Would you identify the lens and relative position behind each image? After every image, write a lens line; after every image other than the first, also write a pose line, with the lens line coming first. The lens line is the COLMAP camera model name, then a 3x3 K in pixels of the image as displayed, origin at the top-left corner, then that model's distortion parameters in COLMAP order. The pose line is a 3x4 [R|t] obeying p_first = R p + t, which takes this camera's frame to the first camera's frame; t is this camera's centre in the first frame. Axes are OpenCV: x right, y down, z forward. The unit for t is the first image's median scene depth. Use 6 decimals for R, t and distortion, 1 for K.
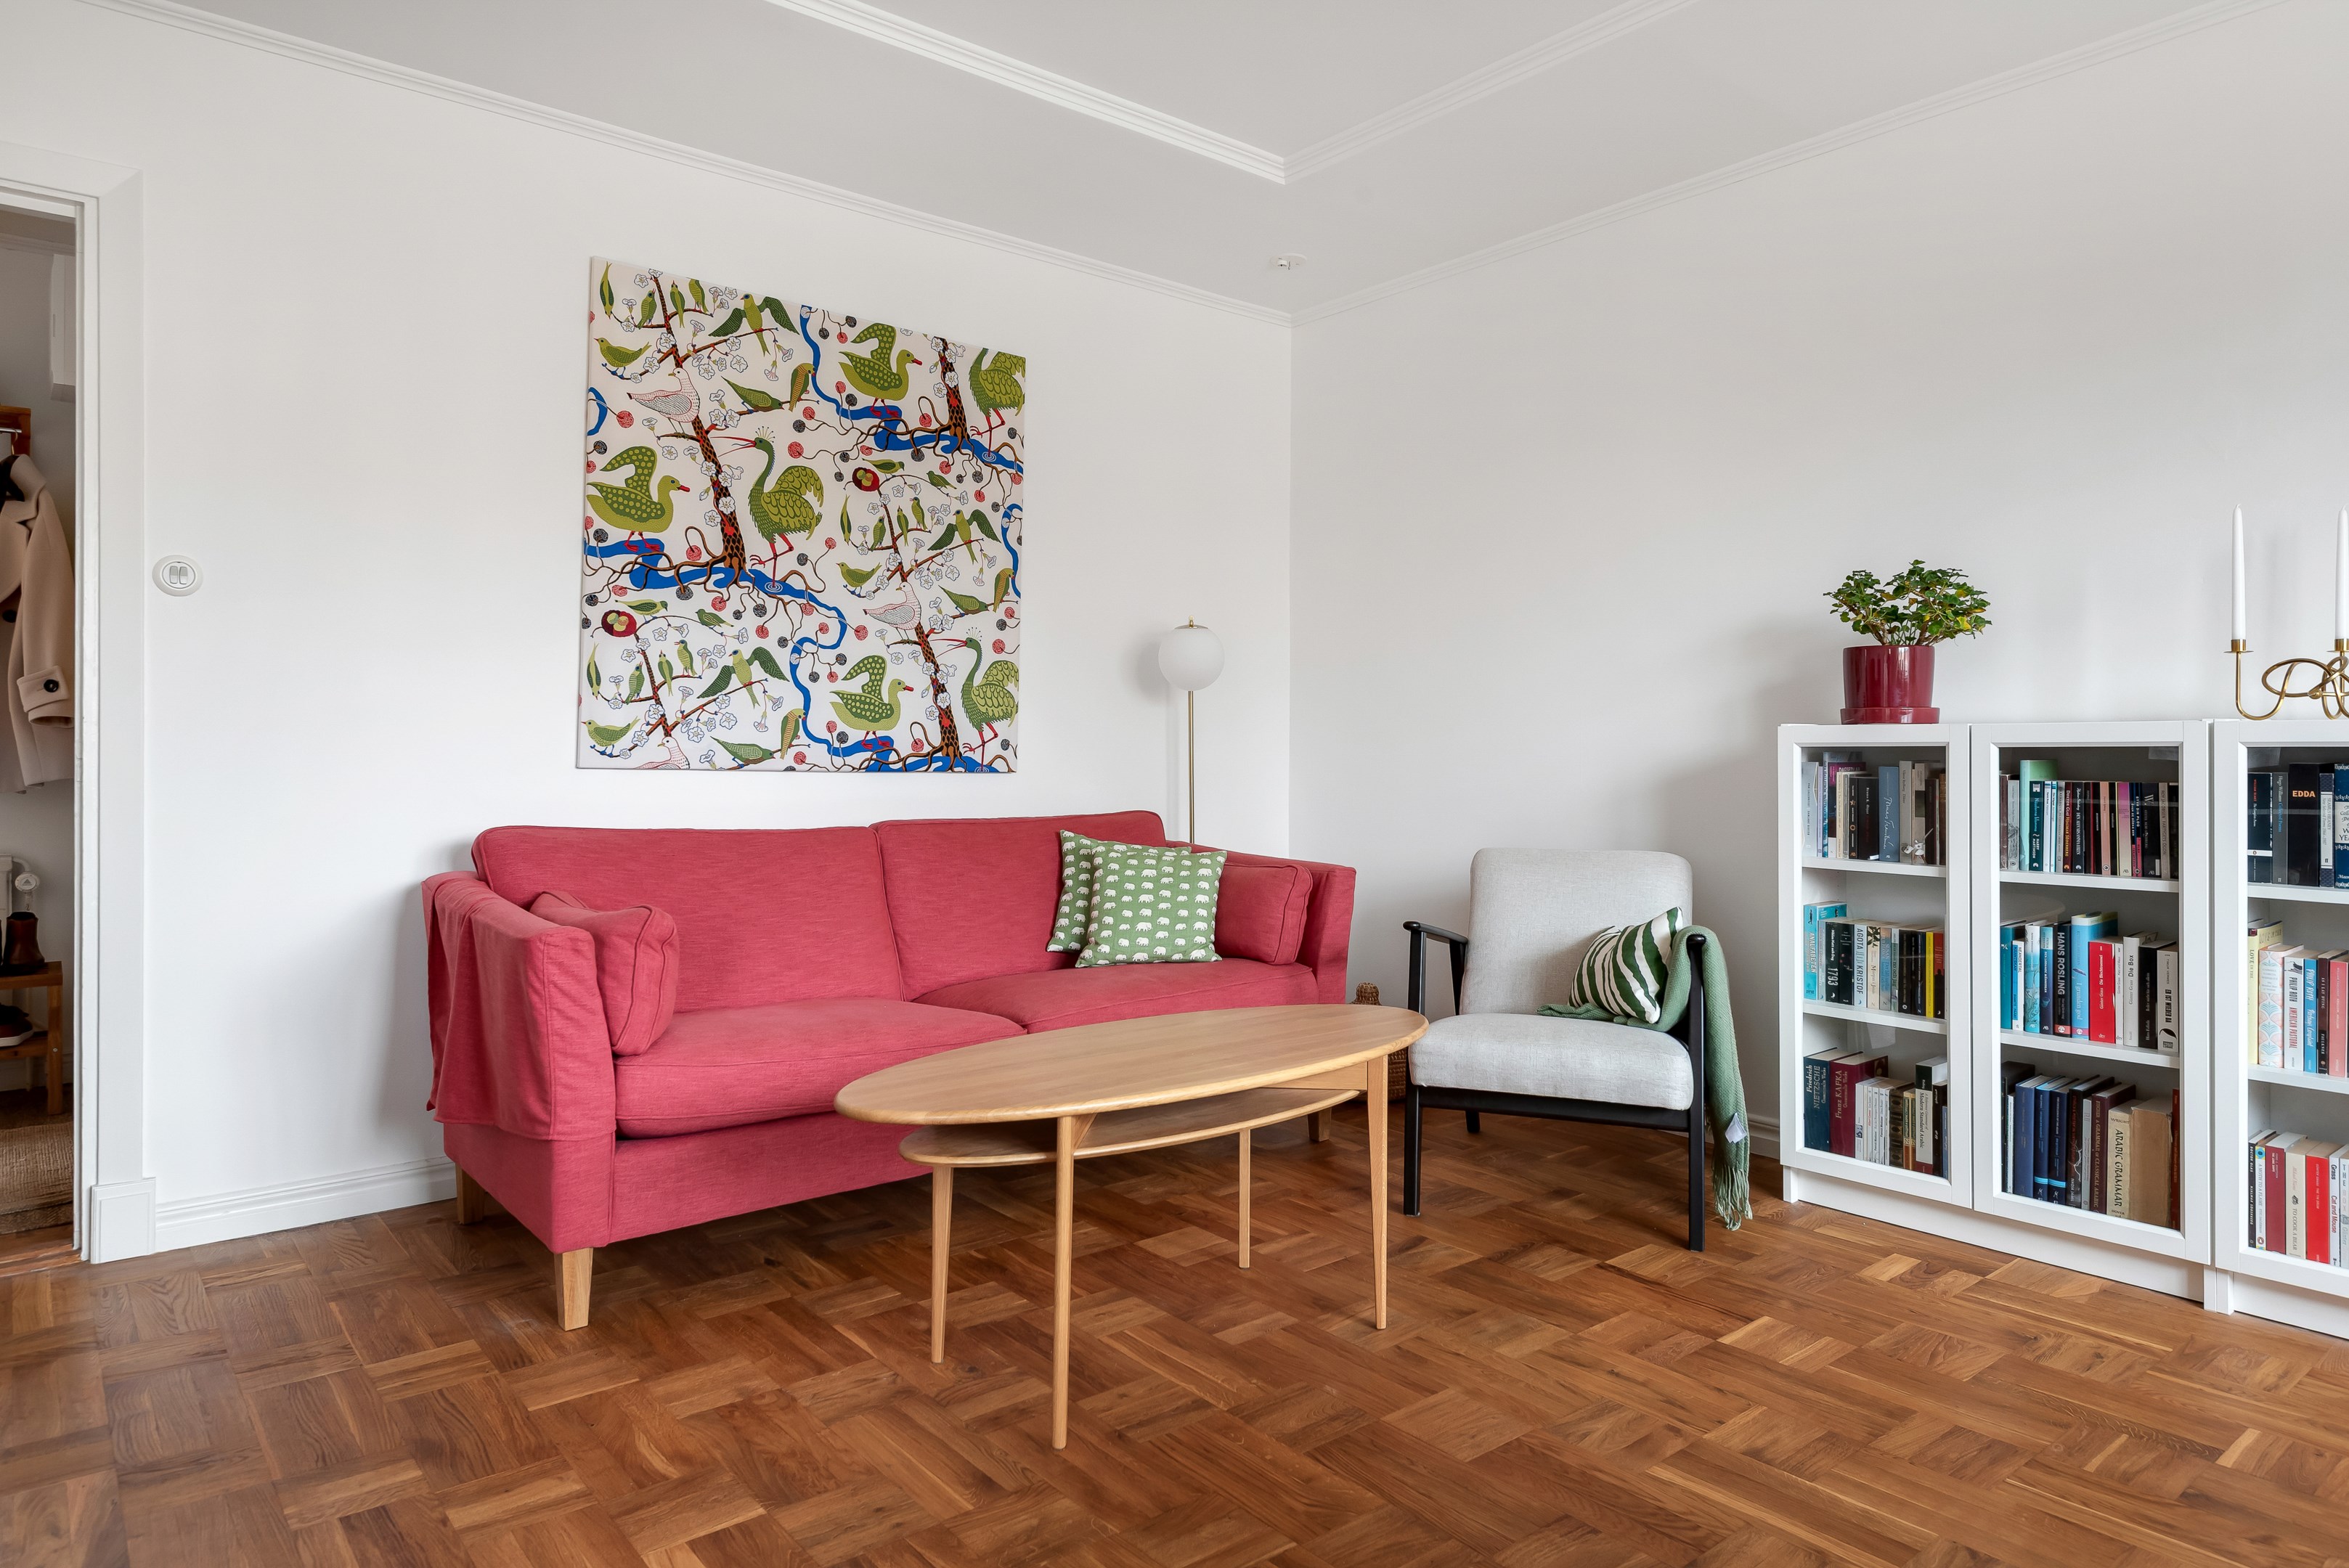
lens RADIAL K [[1447.1, 0, 1173.2], [0, 1447.1, 744.7], [0, 0, 1]] dist [0.029389, -0.017141]
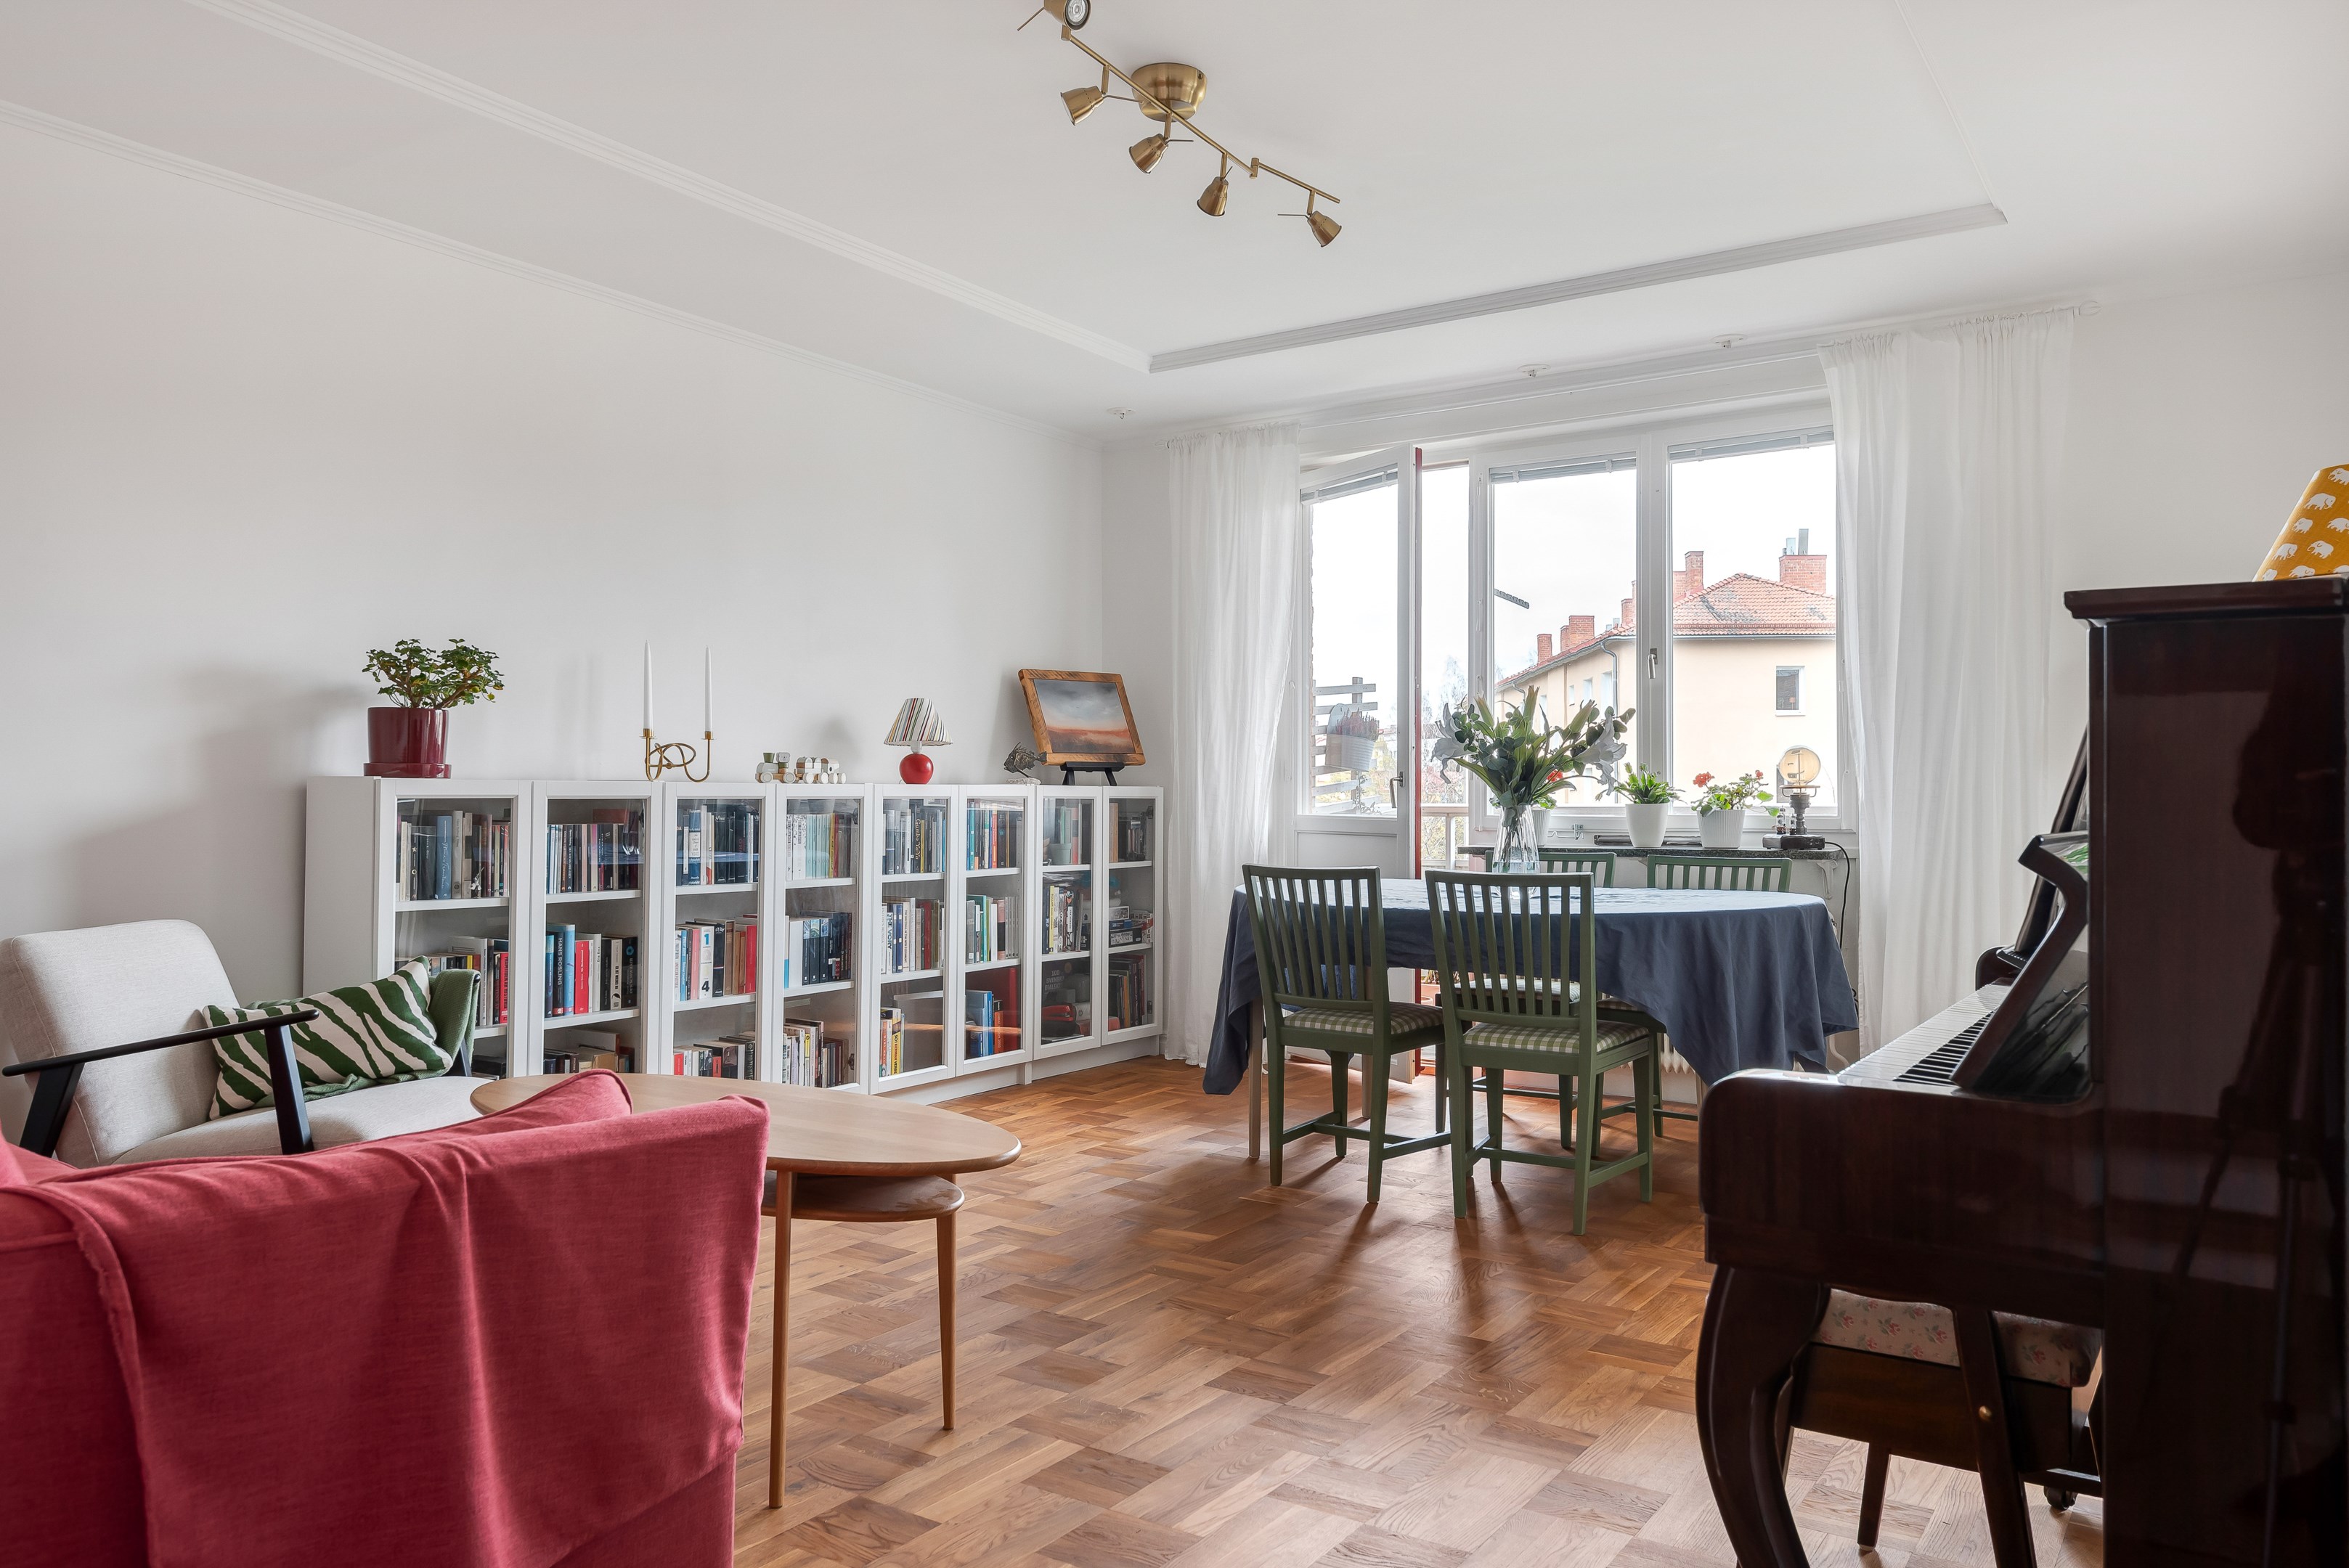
lens RADIAL K [[1635.9, 0, 1220.7], [0, 1635.9, 768.7], [0, 0, 1]] dist [0.016172, -0.018466]
pose [[-0.306532, 0.015152, 0.951740, -0.911281], [-0.004303, 0.999841, -0.017303, -0.002672], [-0.951851, -0.009399, -0.306418, 0.805201]]
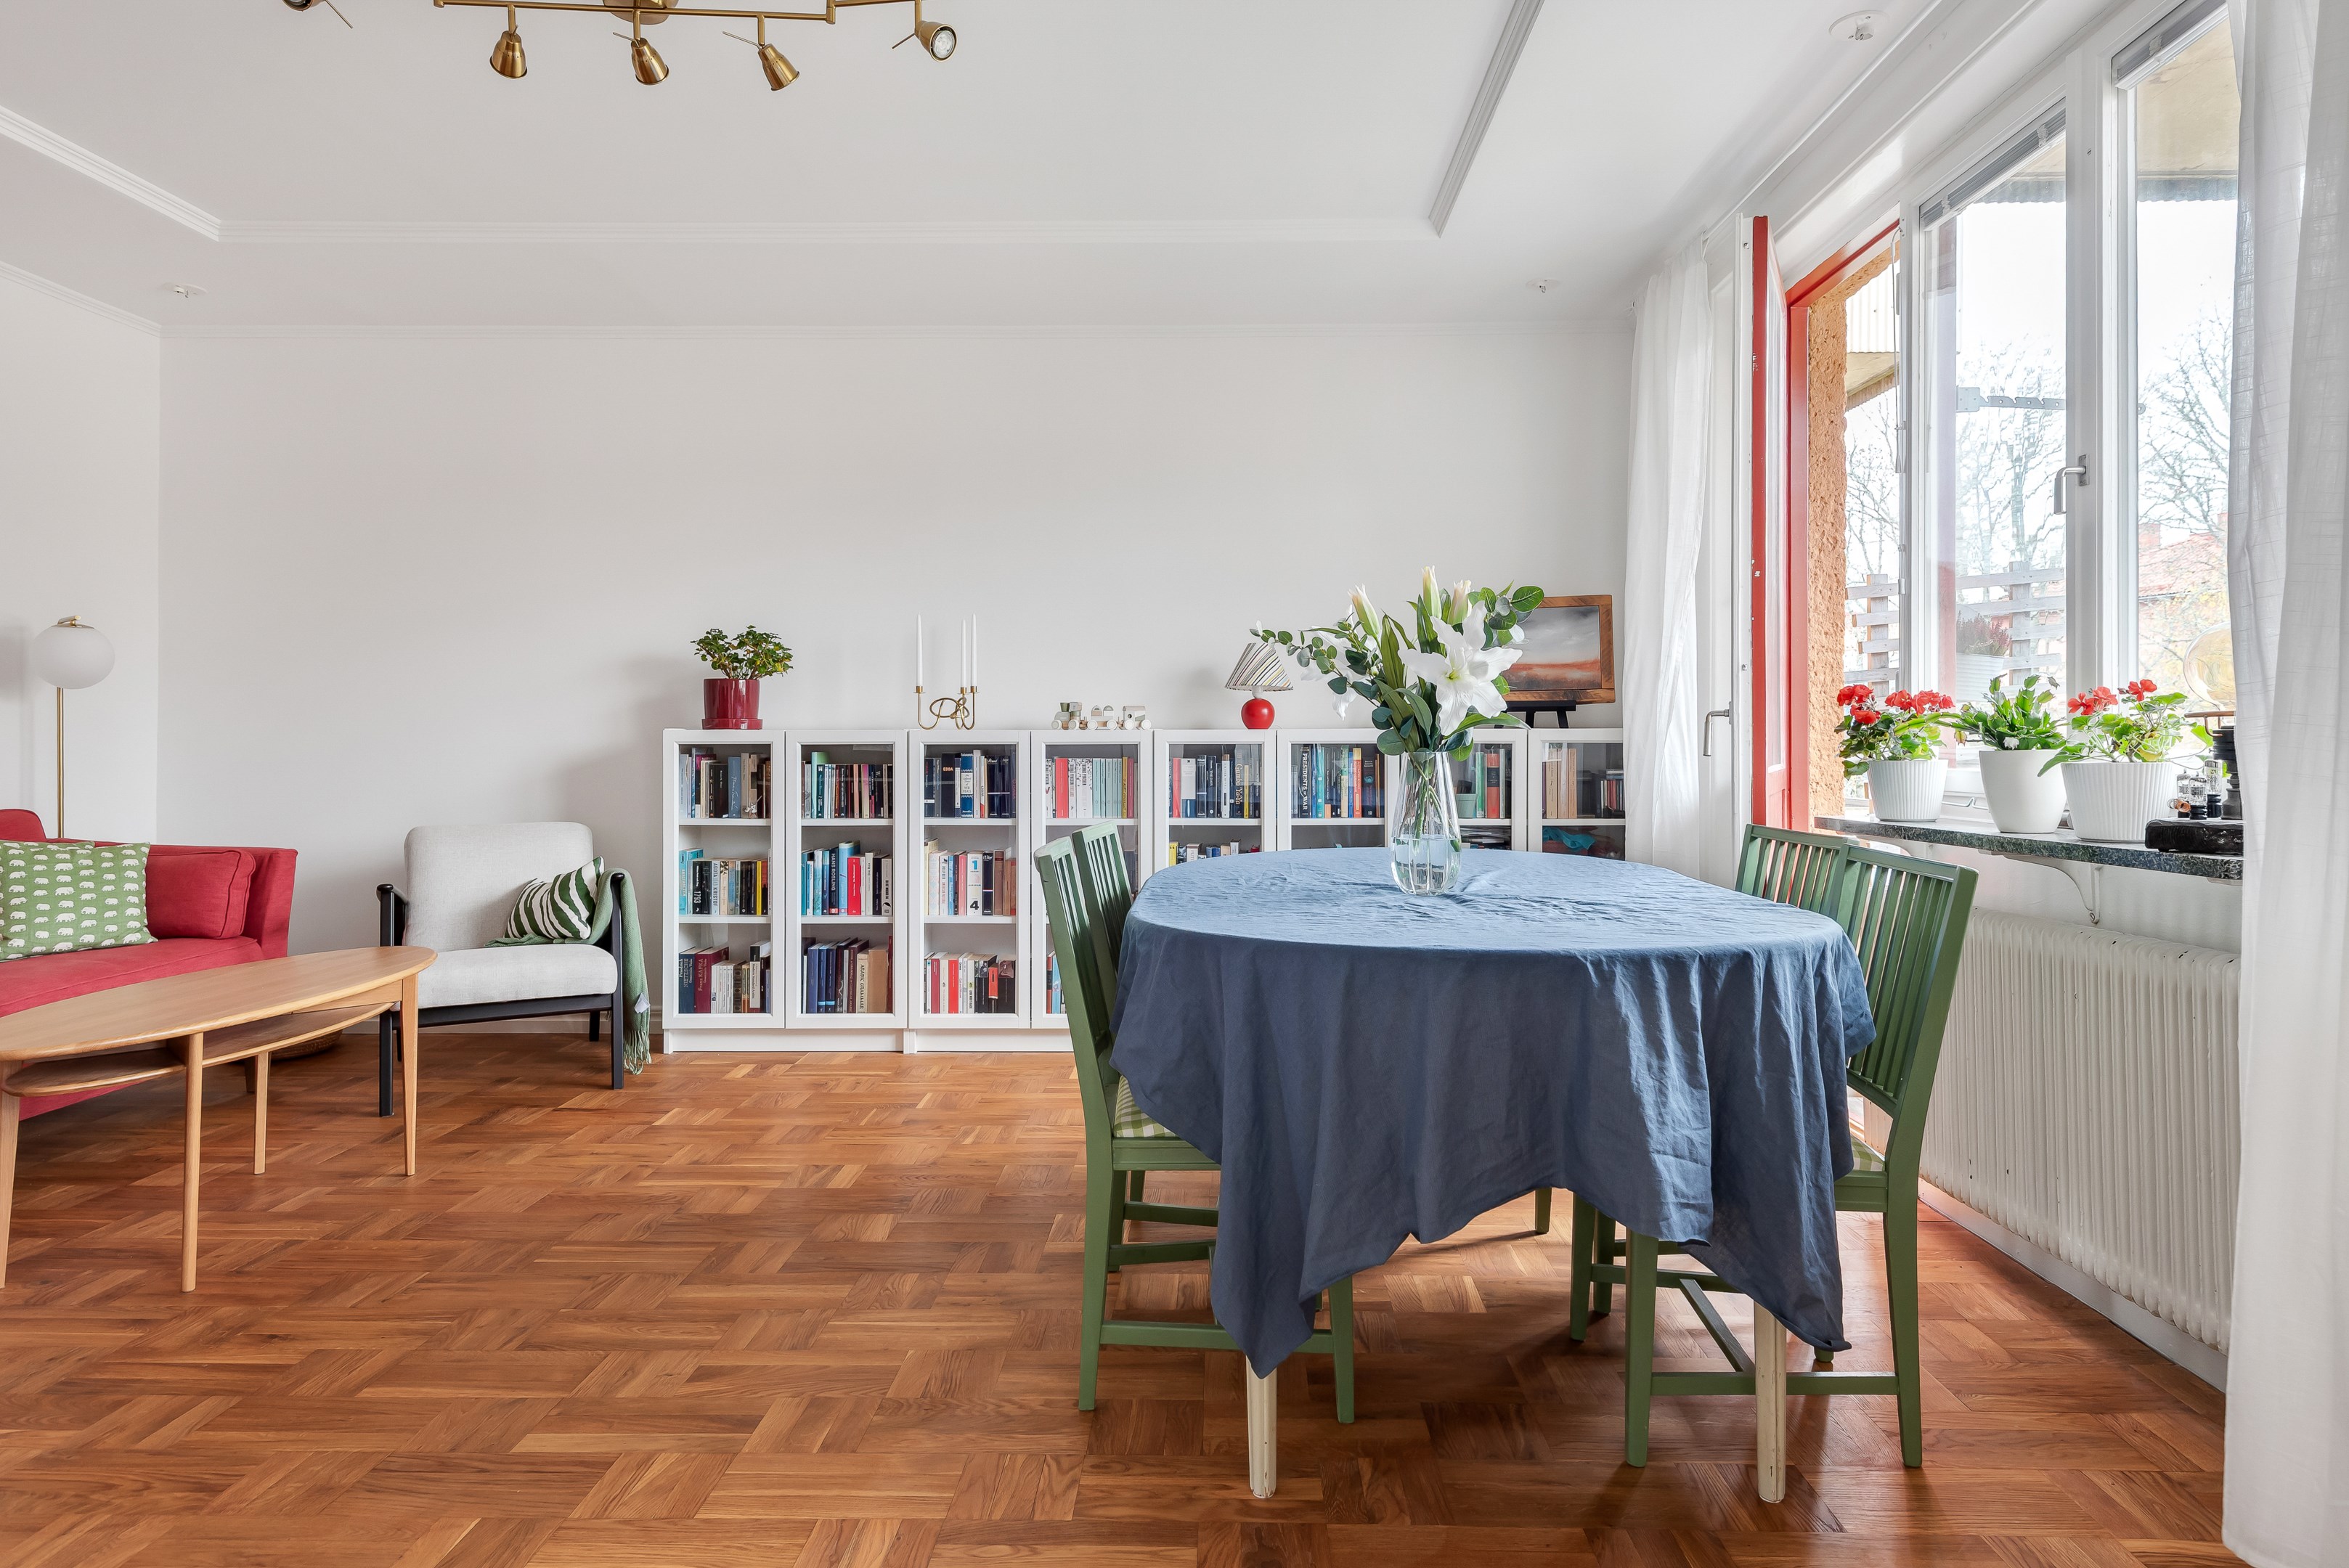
lens RADIAL K [[1363.3, 0, 1203.2], [0, 1363.3, 735.9], [0, 0, 1]] dist [0.023052, -0.004336]
pose [[0.652901, 0.000920, 0.757443, -0.282673], [-0.000433, 1.000000, -0.000841, -0.006417], [-0.757443, 0.000221, 0.652901, -0.325809]]
